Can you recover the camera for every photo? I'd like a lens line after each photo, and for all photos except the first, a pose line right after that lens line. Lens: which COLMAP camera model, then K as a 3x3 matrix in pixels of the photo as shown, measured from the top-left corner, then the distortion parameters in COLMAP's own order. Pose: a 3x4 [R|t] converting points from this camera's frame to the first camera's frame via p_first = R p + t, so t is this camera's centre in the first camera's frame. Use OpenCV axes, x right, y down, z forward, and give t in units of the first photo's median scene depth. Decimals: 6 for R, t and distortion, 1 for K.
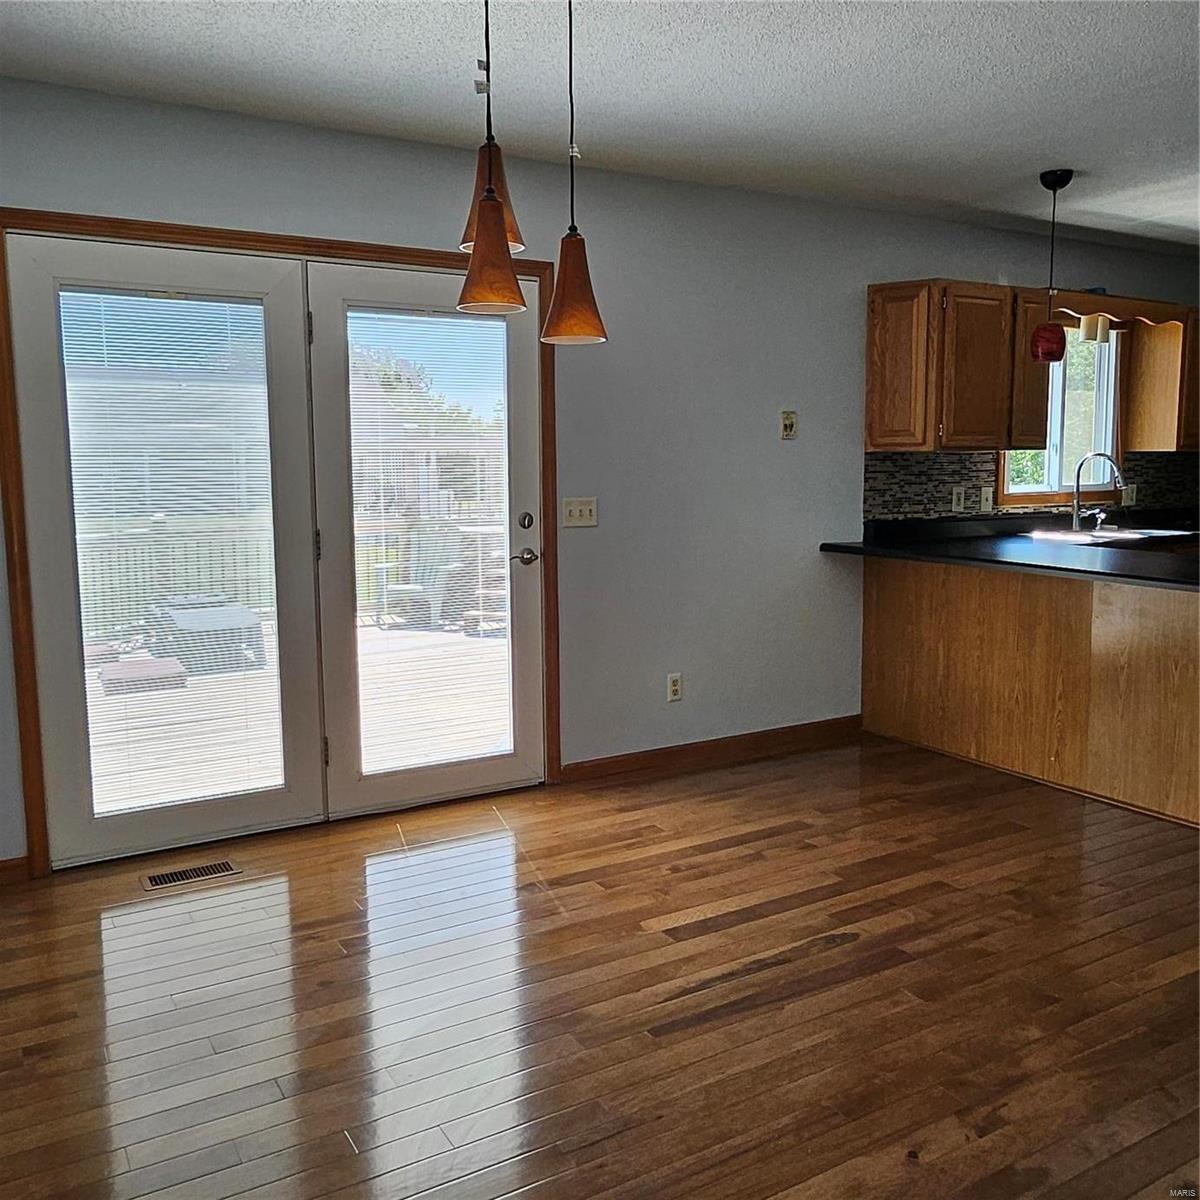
lens RADIAL K [[1077.1, 0, 593.3], [0, 1077.1, 583.5], [0, 0, 1]] dist [-0.001351, 0.010598]
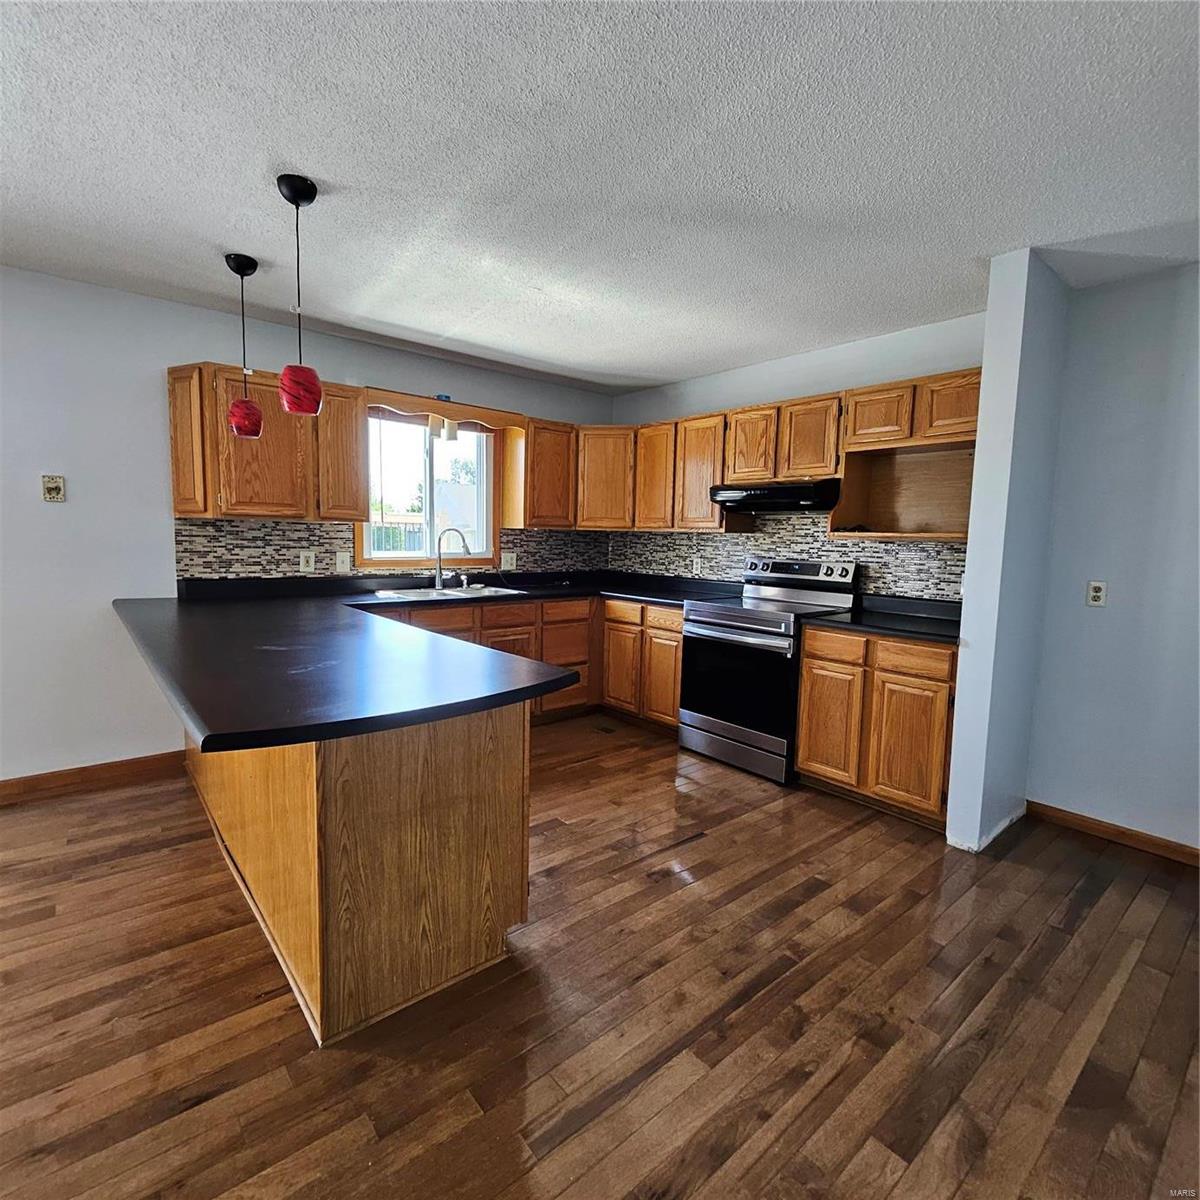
lens RADIAL K [[626.6, 0, 599.1], [0, 626.6, 595.5], [0, 0, 1]] dist [0.007301, -0.002696]
pose [[0.985727, 0.015847, 0.167601, 0.661872], [-0.013122, 0.999763, -0.017355, -0.040469], [-0.167837, 0.014908, 0.985702, 0.322780]]
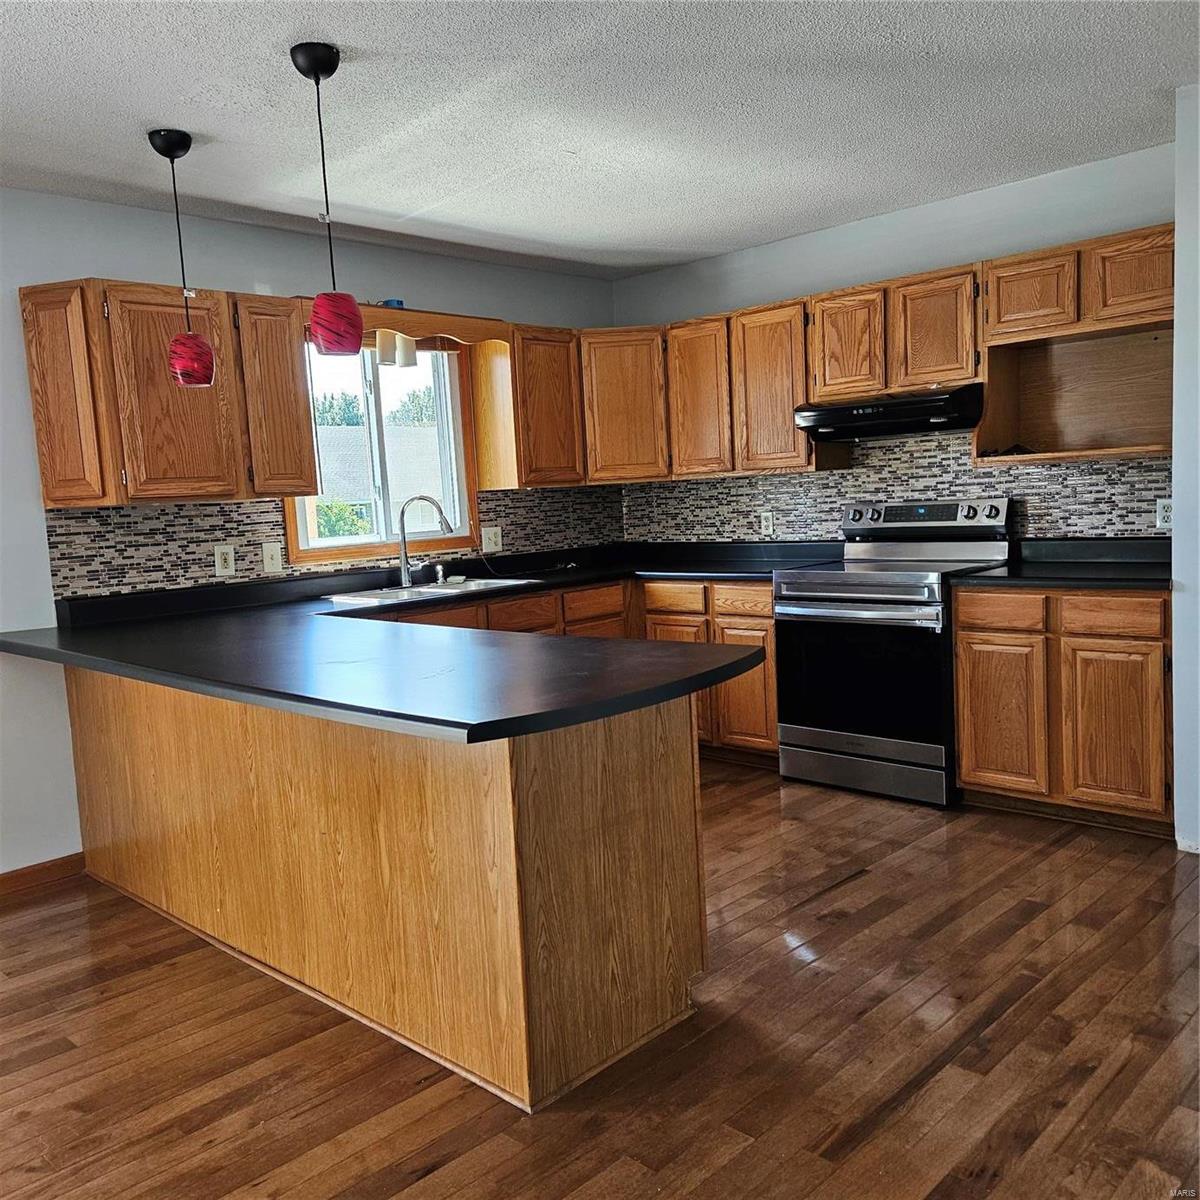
lens RADIAL K [[1063.1, 0, 588.8], [0, 1063.1, 600.0], [0, 0, 1]] dist [0.091105, -0.092654]
pose [[0.964772, -0.070318, 0.253516, 0.484459], [0.075389, 0.997101, -0.010330, -0.024714], [-0.252055, 0.029079, 0.967276, 0.193615]]
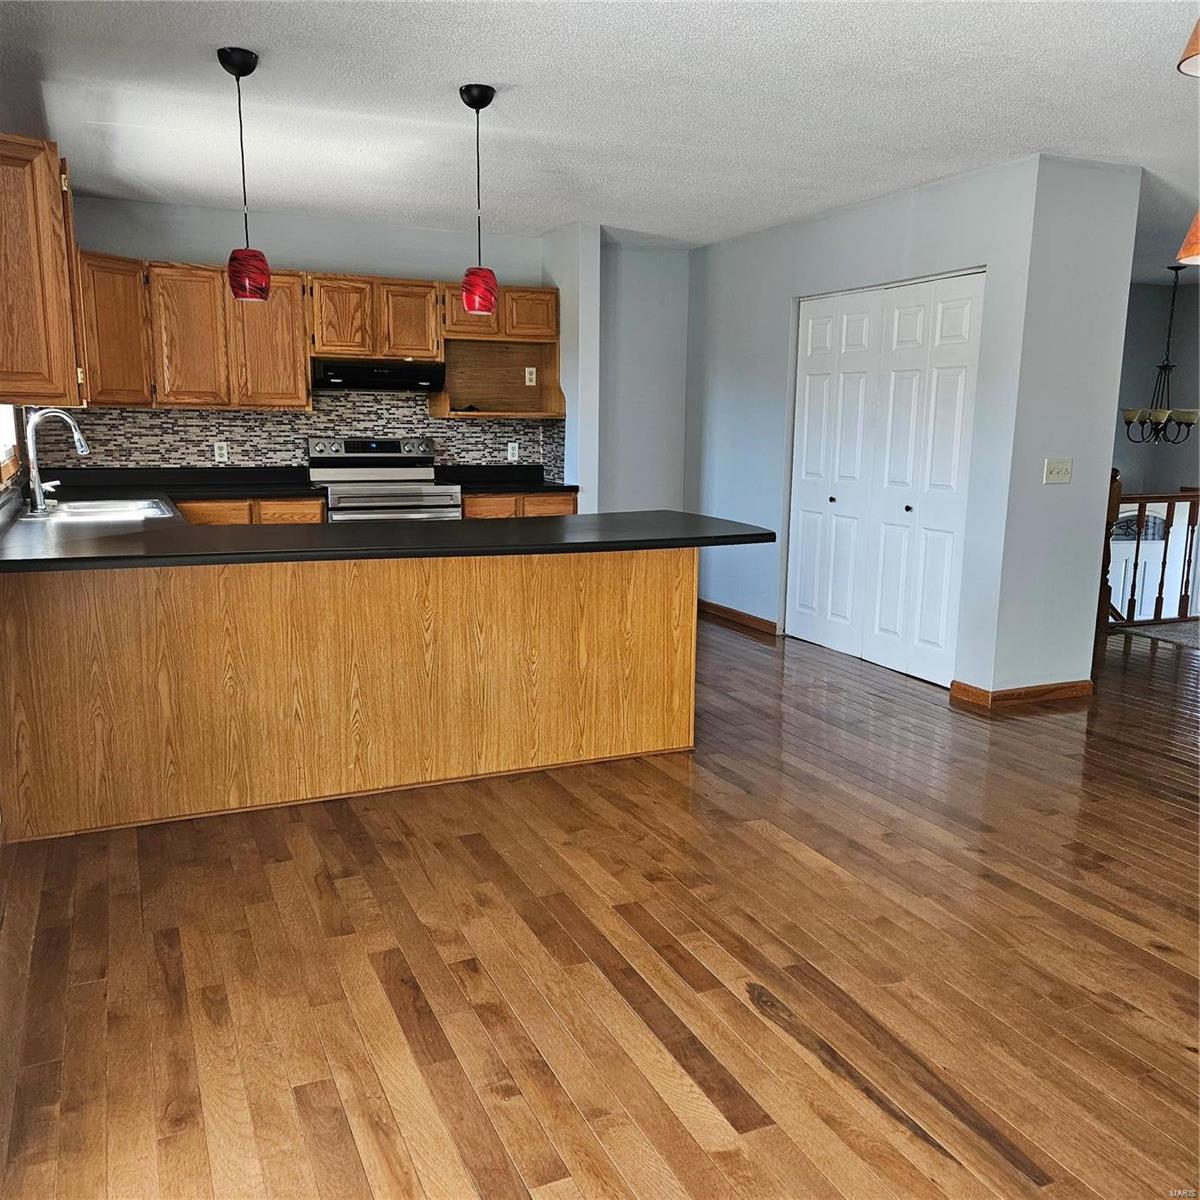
lens RADIAL K [[1069.3, 0, 600.0], [0, 1069.3, 600.0], [0, 0, 1]] dist [0.091055, -0.095883]
pose [[0.109143, -0.160574, 0.980971, -0.378517], [0.101765, 0.983486, 0.149663, -0.078866], [-0.988803, 0.083494, 0.123681, 0.656512]]
